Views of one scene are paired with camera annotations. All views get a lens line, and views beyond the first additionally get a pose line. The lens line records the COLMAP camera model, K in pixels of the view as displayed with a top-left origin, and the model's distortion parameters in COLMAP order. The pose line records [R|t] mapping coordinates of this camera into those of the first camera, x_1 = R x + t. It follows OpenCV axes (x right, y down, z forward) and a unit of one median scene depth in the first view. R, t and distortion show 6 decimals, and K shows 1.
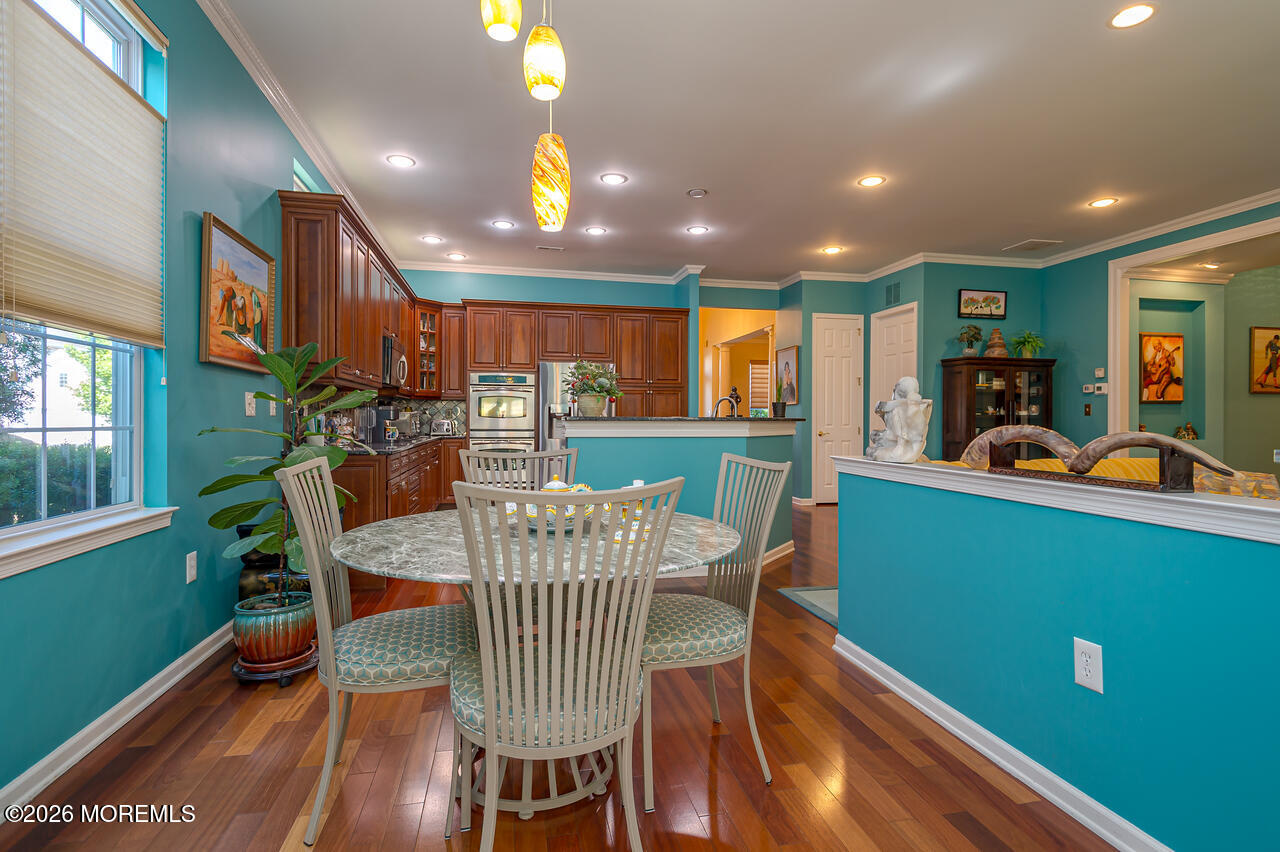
lens RADIAL K [[634.3, 0, 644.1], [0, 634.3, 417.9], [0, 0, 1]] dist [0.018714, 0.000002]
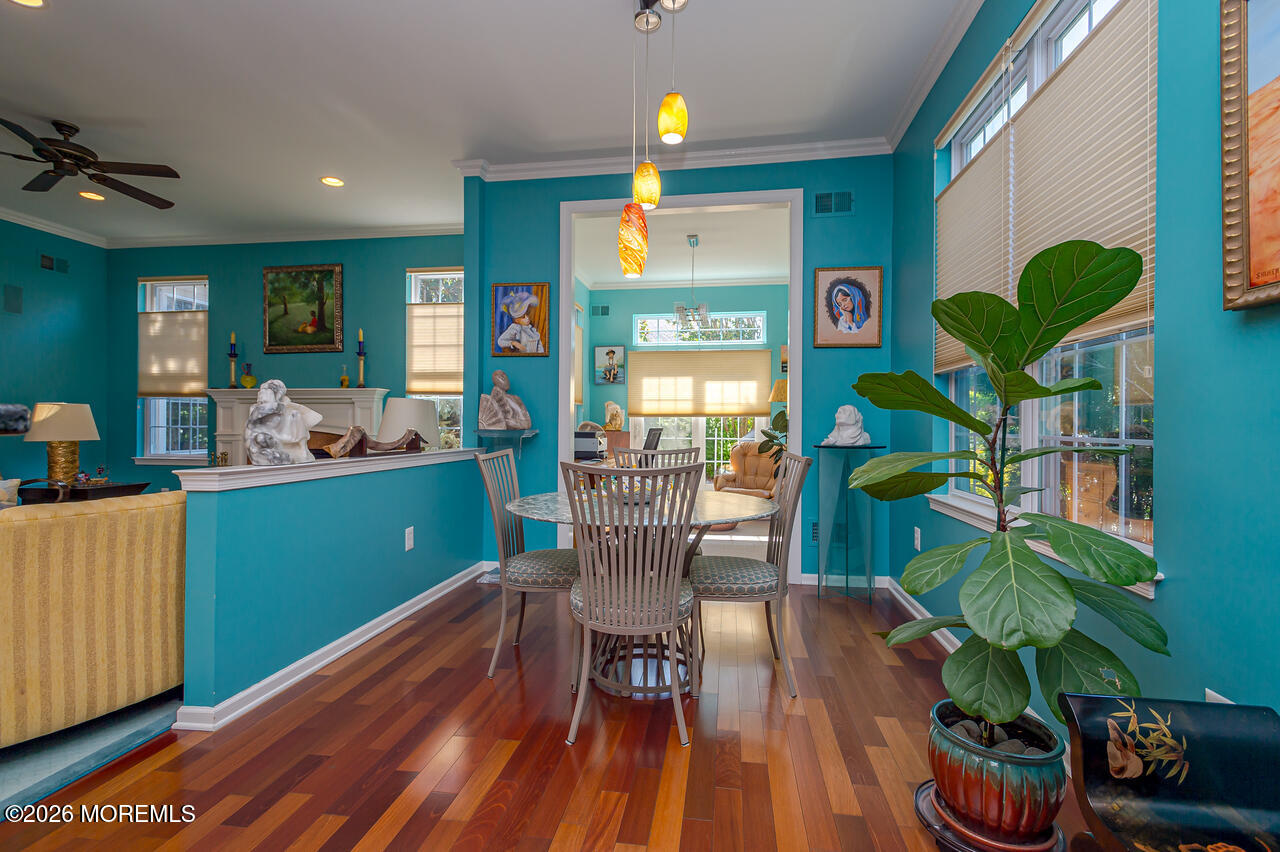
lens RADIAL K [[593.9, 0, 640.0], [0, 593.9, 422.9], [0, 0, 1]] dist [0.011669, -0.003496]
pose [[-0.937863, 0.000242, 0.347005, -0.173964], [-0.003136, 0.999953, -0.009172, 0.000788], [-0.346991, -0.009690, -0.937818, 0.619587]]
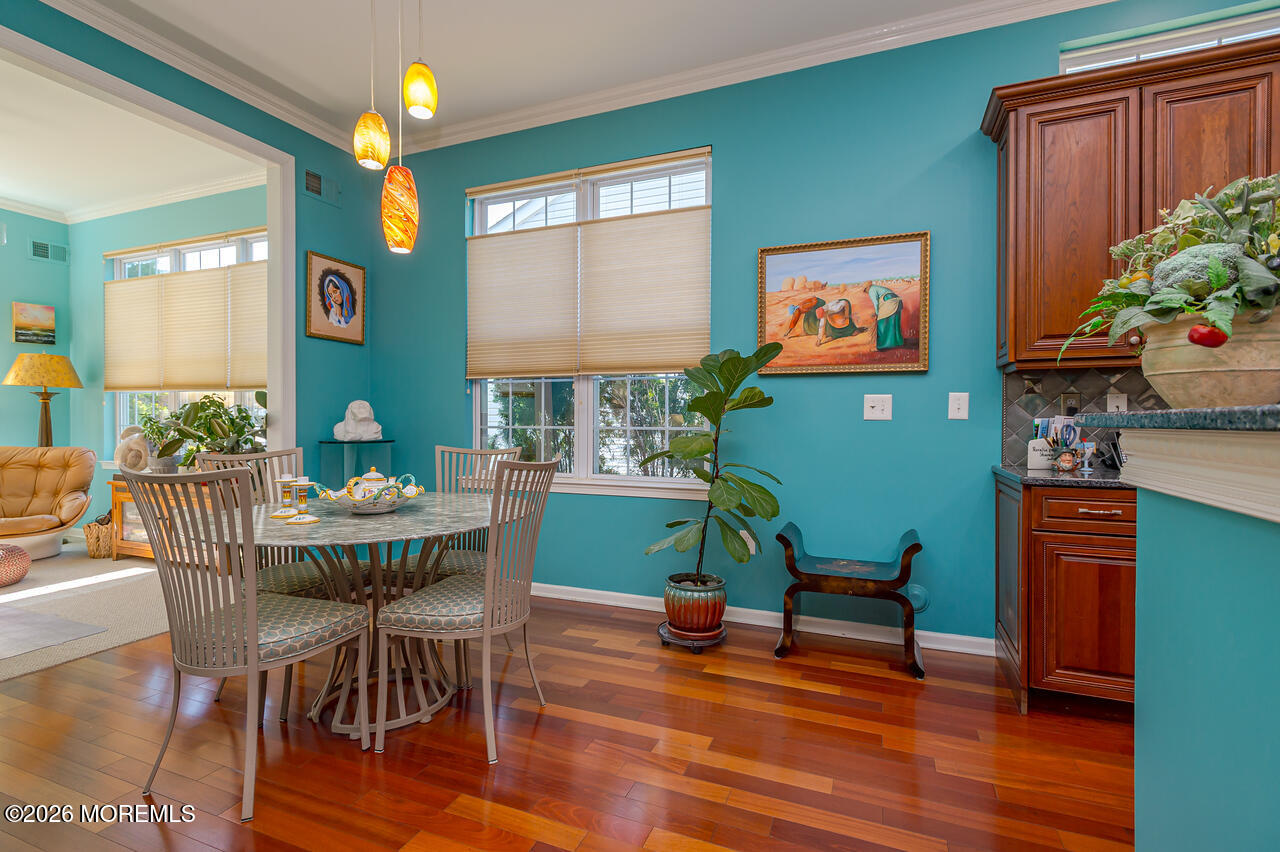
lens RADIAL K [[593.9, 0, 633.8], [0, 593.9, 417.5], [0, 0, 1]] dist [0.011669, -0.003496]
pose [[-0.562945, 0.002292, -0.826491, 0.131739], [0.004135, 0.999991, -0.000043, -0.004442], [0.826484, -0.003442, -0.562949, 0.562683]]
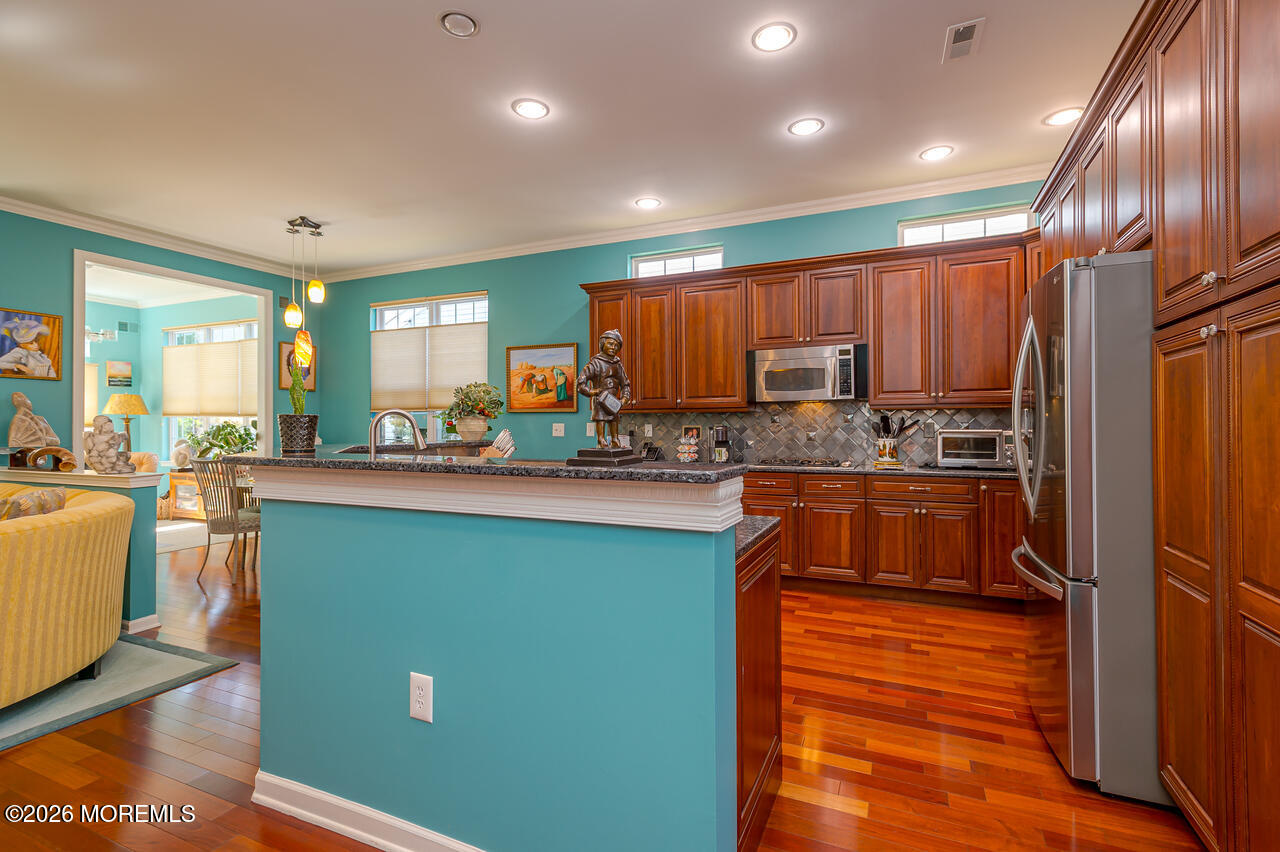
lens RADIAL K [[593.9, 0, 635.0], [0, 593.9, 420.9], [0, 0, 1]] dist [0.011669, -0.003496]
pose [[-0.586872, -0.001905, -0.809677, 0.287436], [0.007107, 0.999947, -0.007505, -0.015971], [0.809648, -0.010159, -0.586827, 1.021130]]
